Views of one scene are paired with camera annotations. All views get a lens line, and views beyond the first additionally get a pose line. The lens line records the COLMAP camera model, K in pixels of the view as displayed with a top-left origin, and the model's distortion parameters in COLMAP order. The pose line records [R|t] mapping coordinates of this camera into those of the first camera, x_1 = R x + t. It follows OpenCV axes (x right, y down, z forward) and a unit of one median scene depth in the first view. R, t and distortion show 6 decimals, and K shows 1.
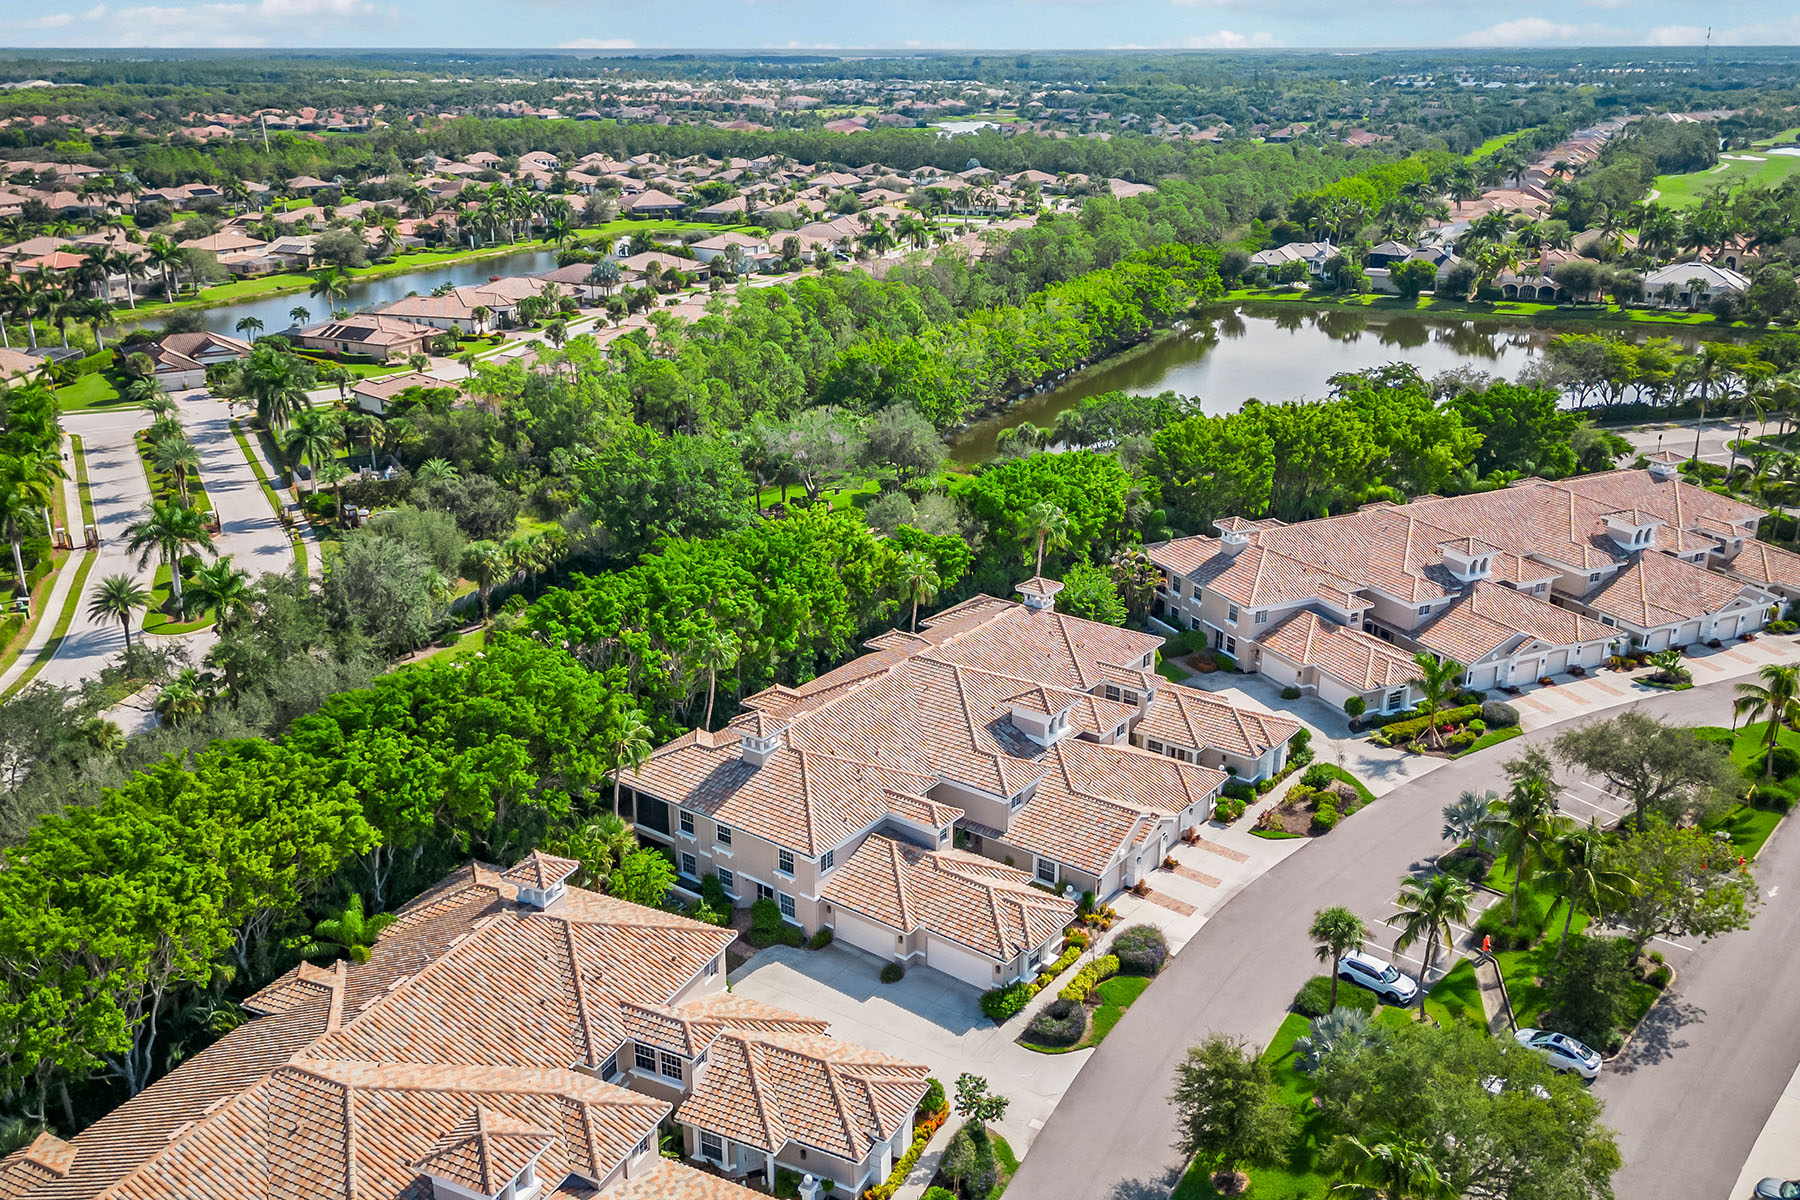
lens RADIAL K [[1548.3, 0, 900.0], [0, 1548.3, 600.0], [0, 0, 1]] dist [0.078243, -0.136719]
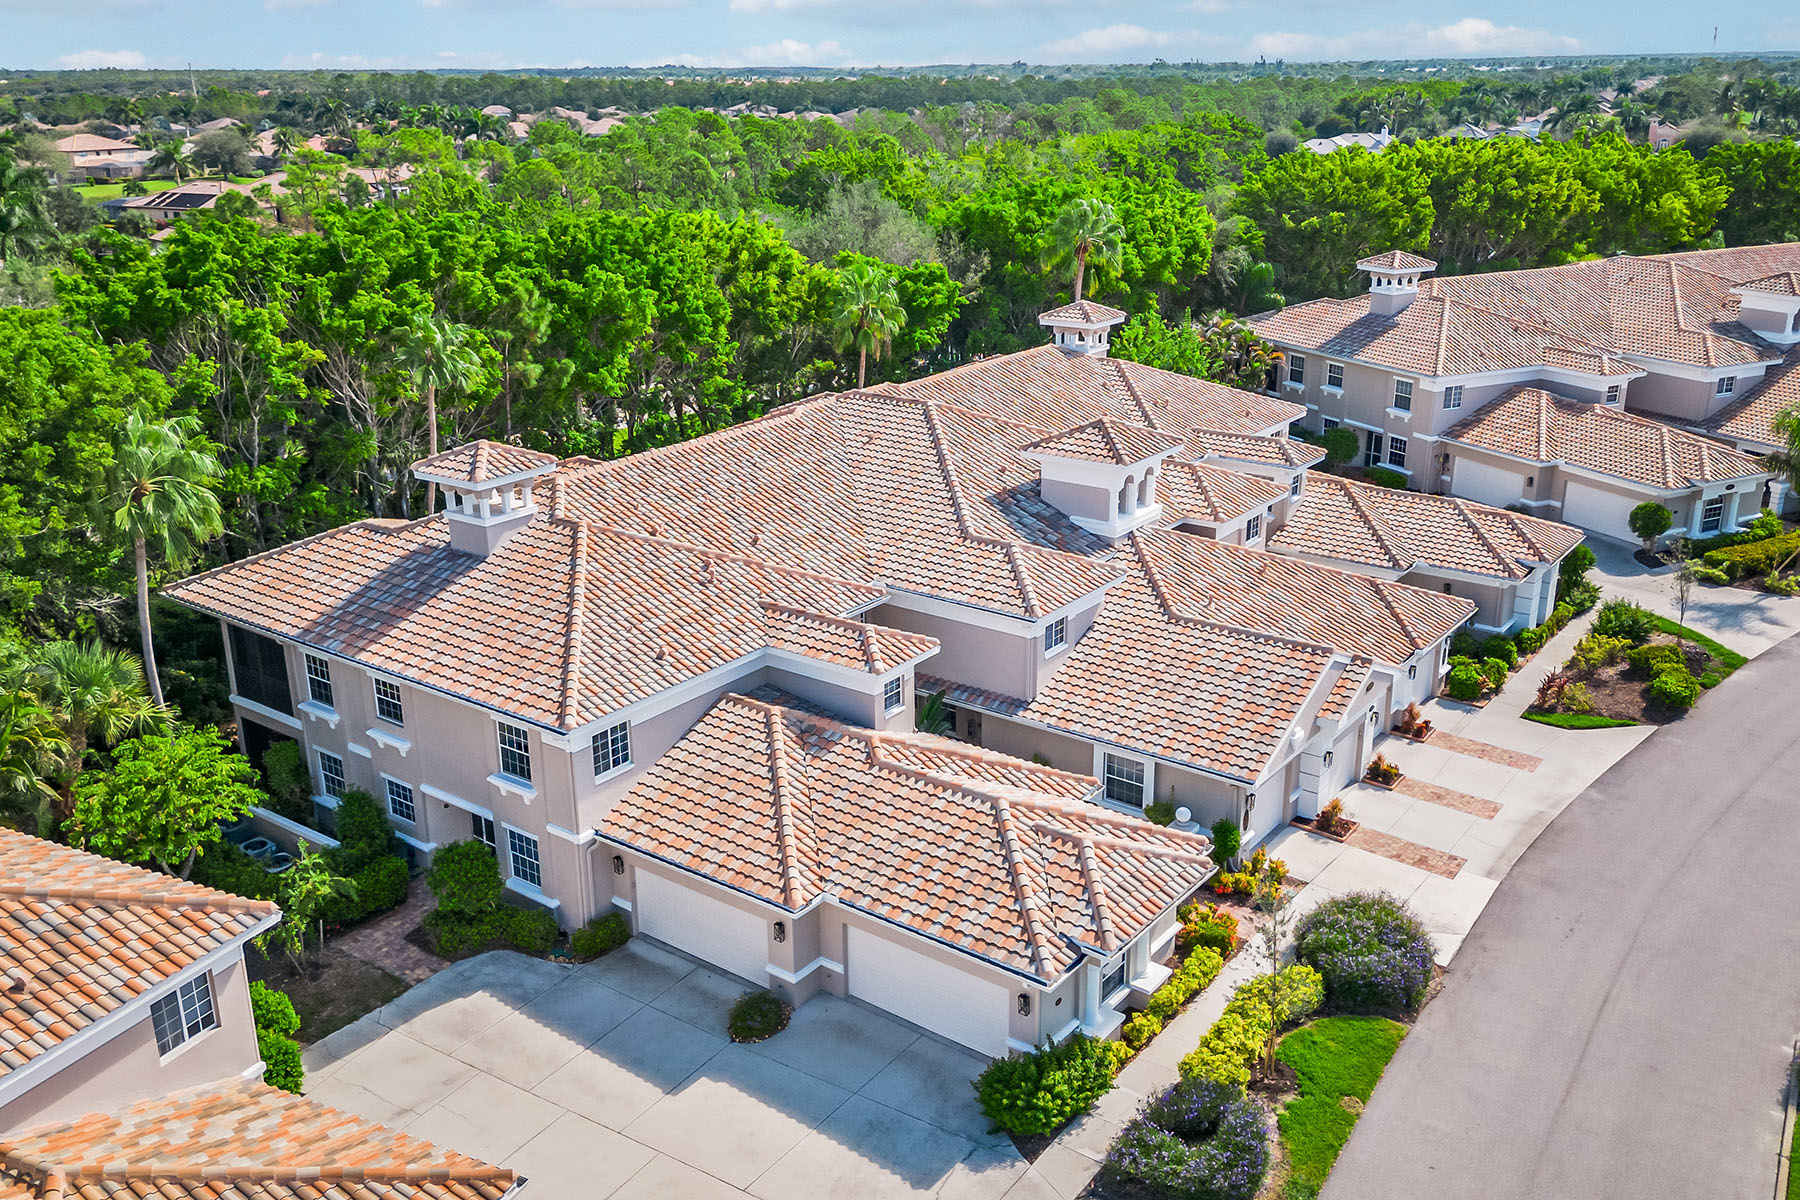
lens RADIAL K [[1548.3, 0, 900.0], [0, 1548.3, 600.0], [0, 0, 1]] dist [0.078243, -0.136719]
pose [[0.999920, -0.012086, -0.003738, 0.031490], [0.012023, 0.999794, -0.016367, 0.129215], [0.003935, 0.016321, 0.999859, 0.551900]]
